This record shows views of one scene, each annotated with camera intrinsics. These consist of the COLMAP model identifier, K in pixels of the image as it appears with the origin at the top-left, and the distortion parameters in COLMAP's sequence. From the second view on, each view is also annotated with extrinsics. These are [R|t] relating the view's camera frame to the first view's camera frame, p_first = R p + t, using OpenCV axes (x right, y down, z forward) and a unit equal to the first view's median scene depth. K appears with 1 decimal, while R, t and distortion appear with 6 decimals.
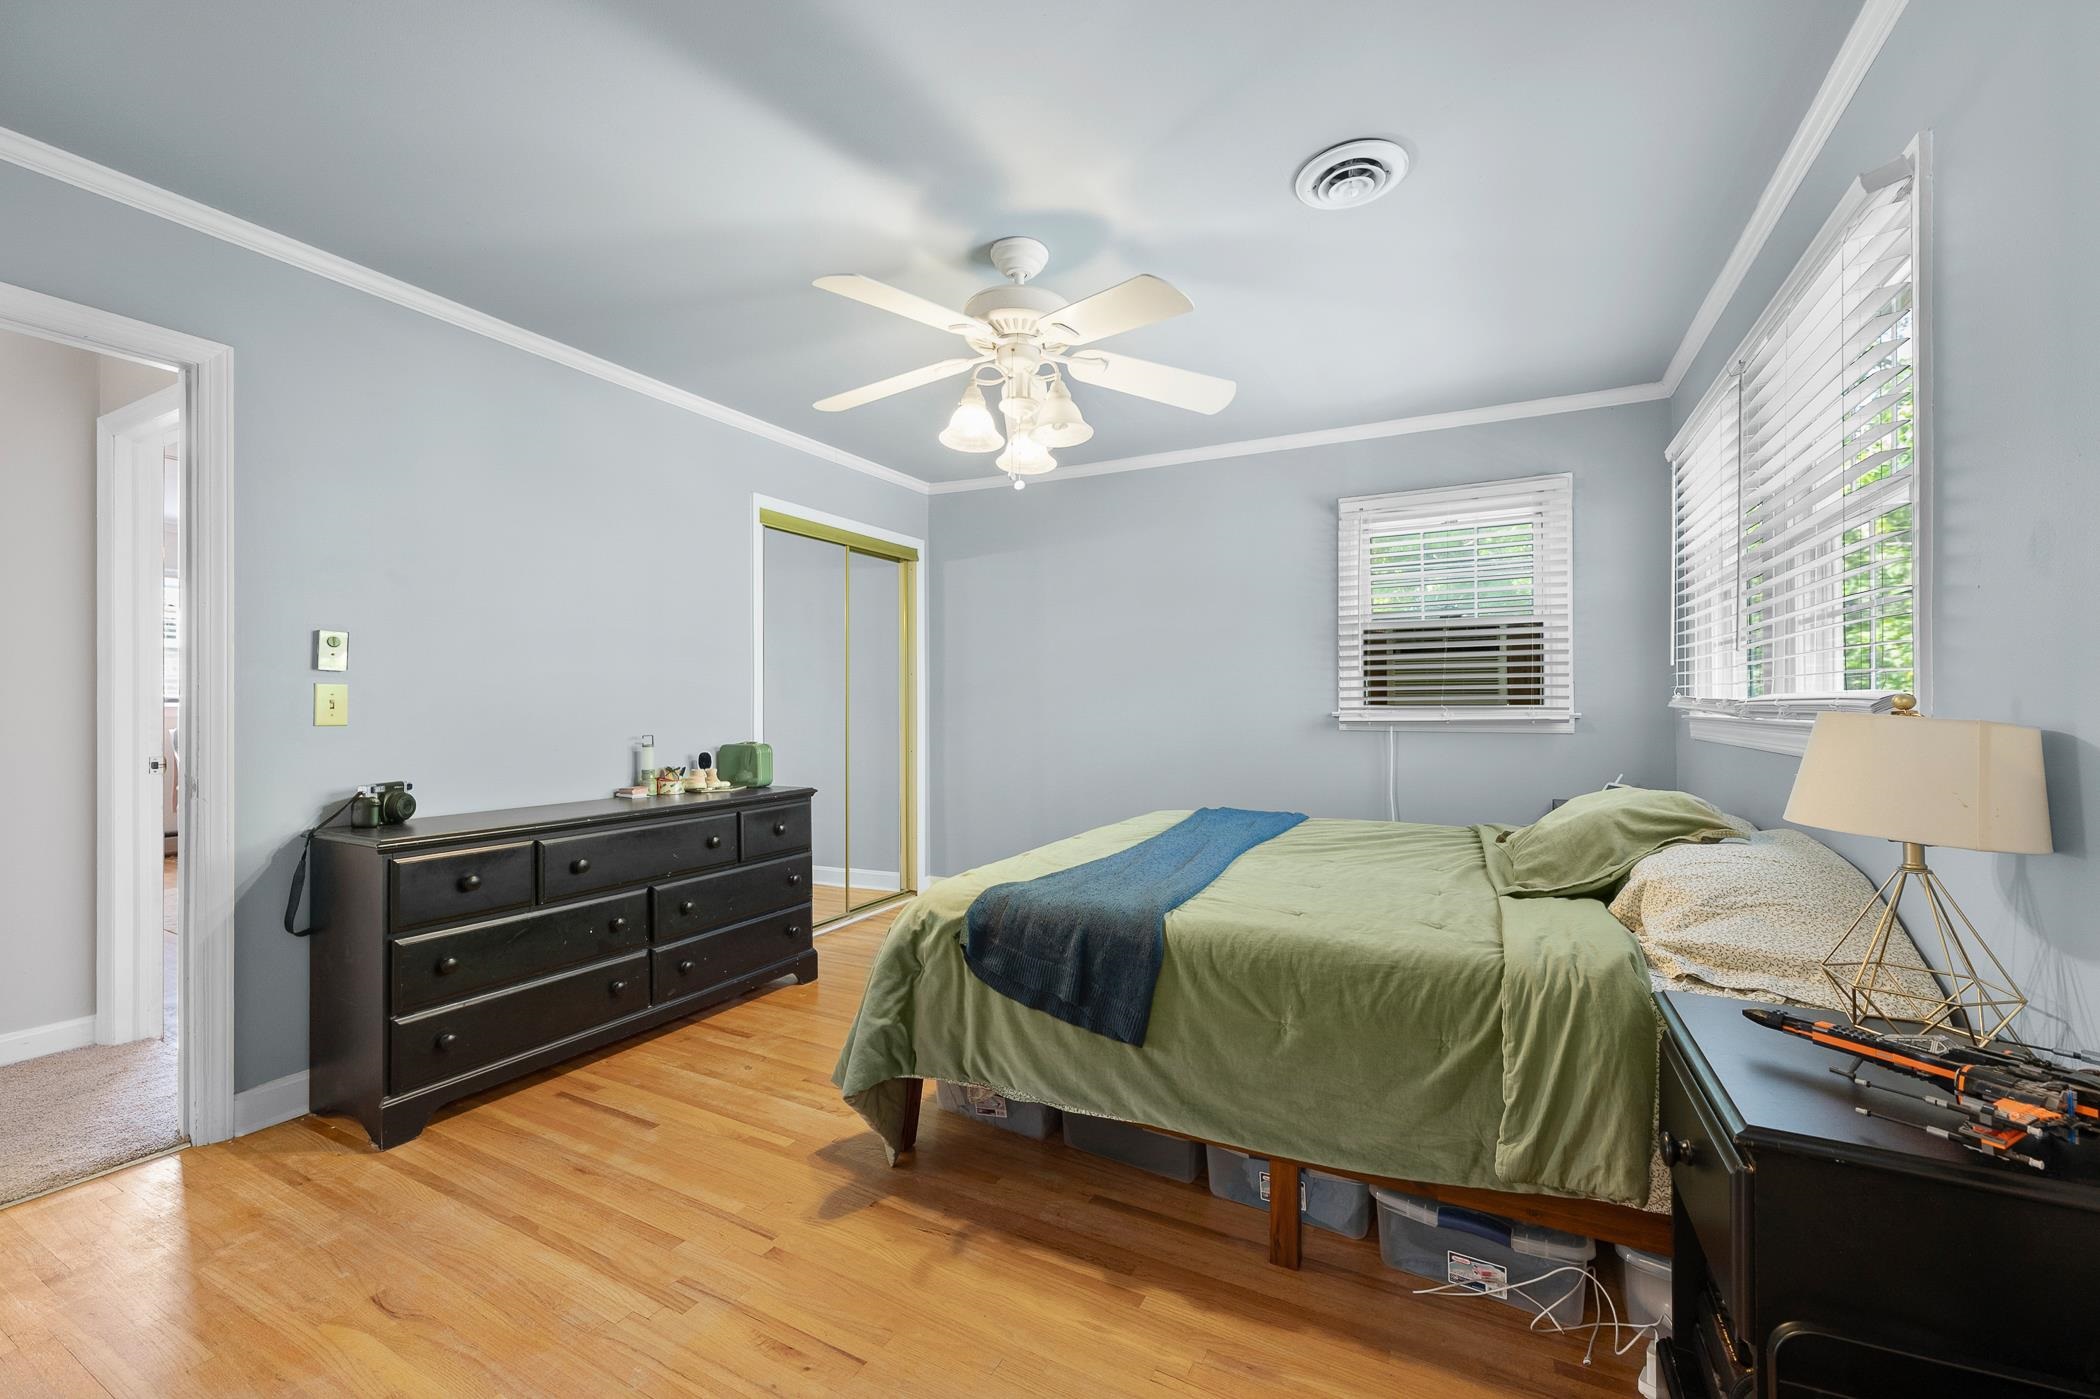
lens RADIAL K [[842.7, 0, 1064.8], [0, 842.7, 701.1], [0, 0, 1]] dist [0.001512, -0.000072]
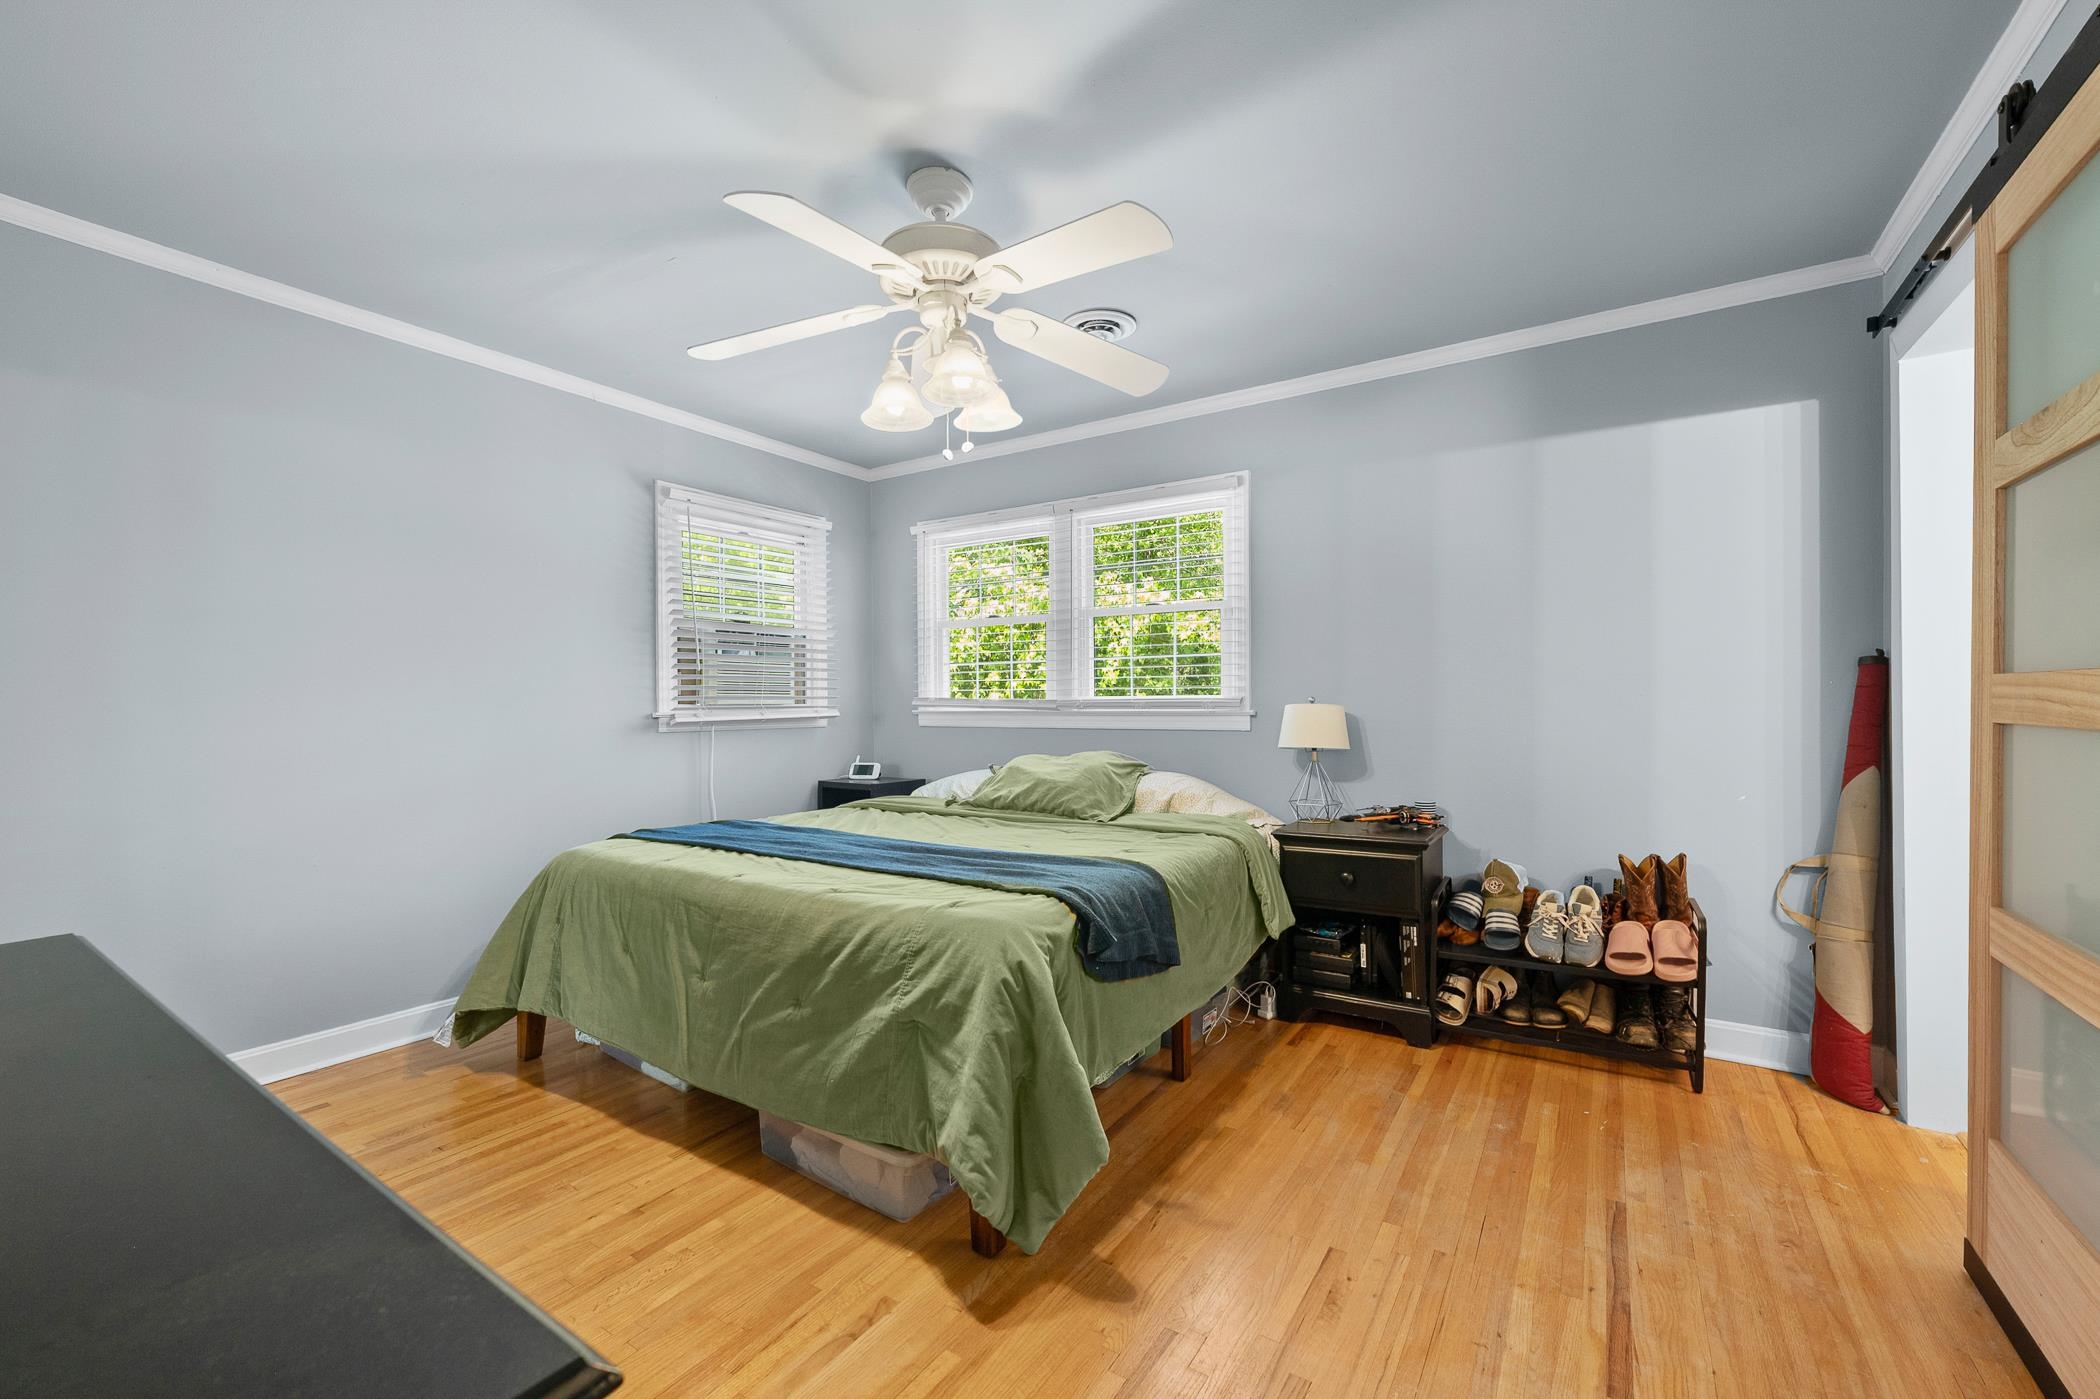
lens RADIAL K [[842.7, 0, 1064.8], [0, 842.7, 706.8], [0, 0, 1]] dist [0.001512, -0.000072]
pose [[0.104813, -0.008596, 0.994455, -0.694799], [0.002722, 0.999961, 0.008357, -0.000159], [-0.994488, 0.001831, 0.104832, 0.591663]]
